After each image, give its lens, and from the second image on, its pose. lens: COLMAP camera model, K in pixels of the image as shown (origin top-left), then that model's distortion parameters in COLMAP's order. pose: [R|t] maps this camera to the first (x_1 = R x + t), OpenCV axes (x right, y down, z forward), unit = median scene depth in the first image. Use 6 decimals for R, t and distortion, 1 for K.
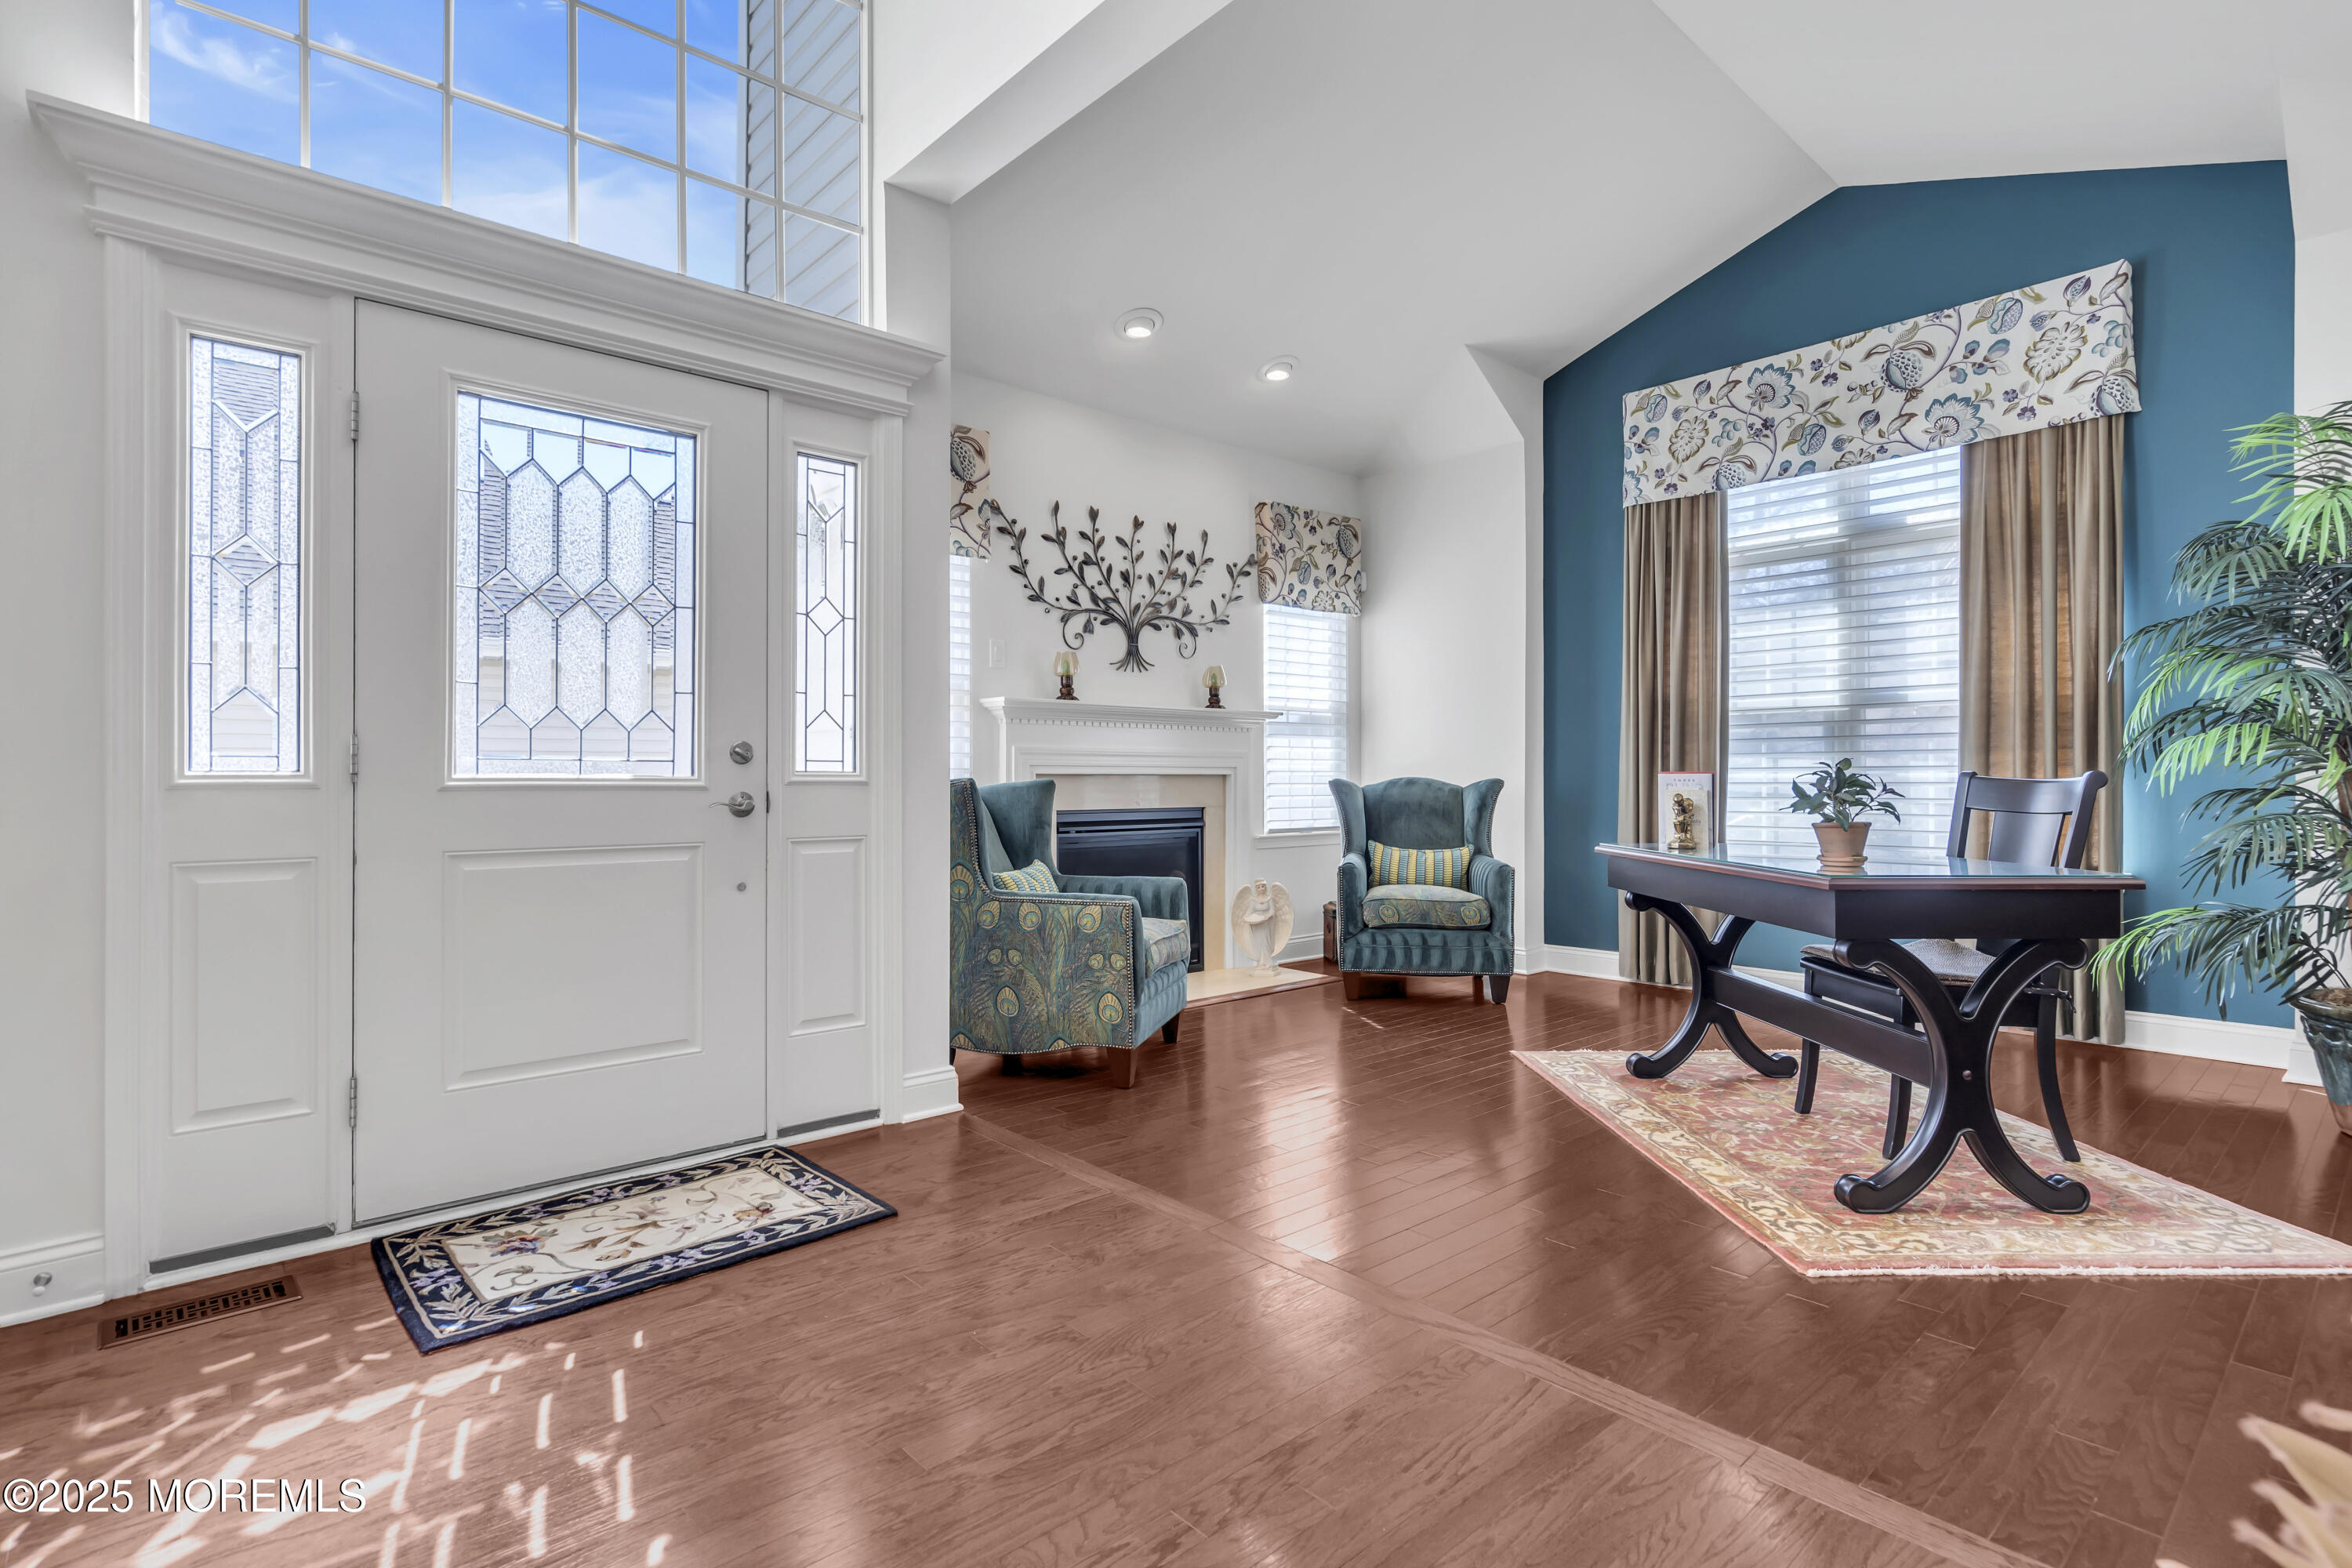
lens RADIAL K [[1134.2, 0, 1165.4], [0, 1134.2, 770.6], [0, 0, 1]] dist [0.004508, 0.000705]
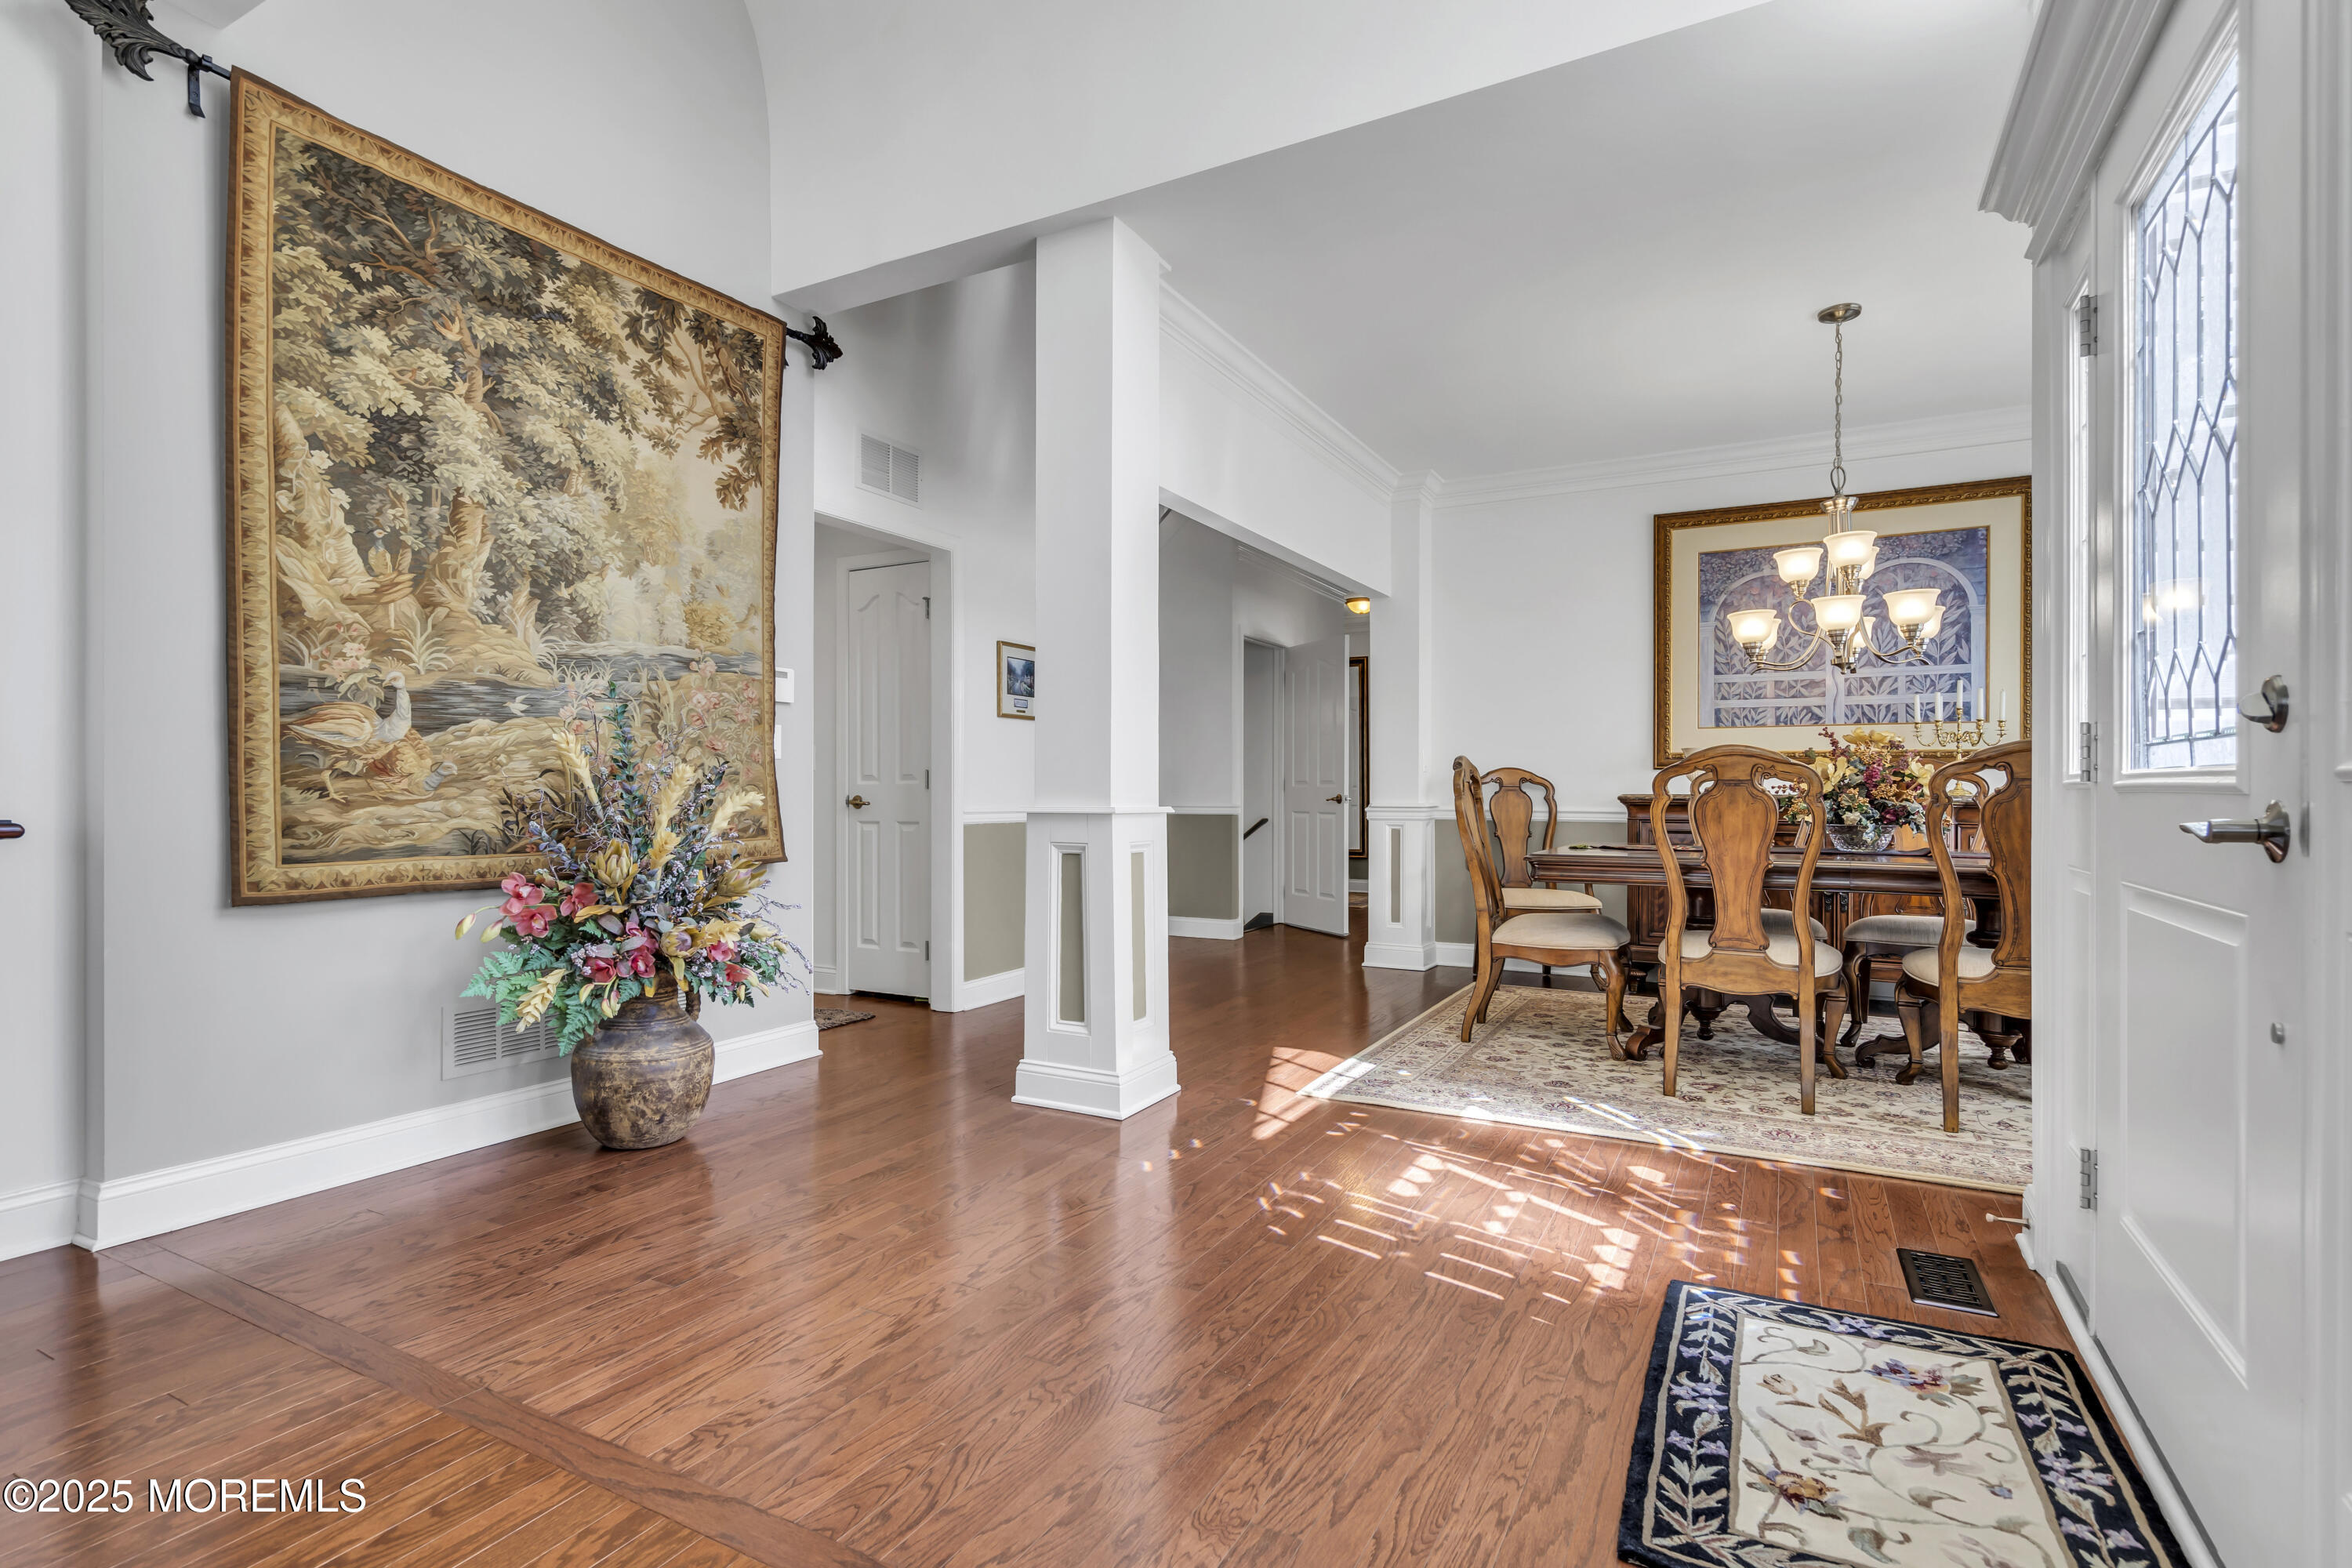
lens RADIAL K [[1141.6, 0, 1178.1], [0, 1141.6, 797.6], [0, 0, 1]] dist [0.001697, -0.000260]
pose [[-0.940337, 0.003131, -0.340231, 0.086154], [0.002049, 0.999992, 0.003540, 0.007907], [0.340240, 0.002632, -0.940335, 0.789221]]
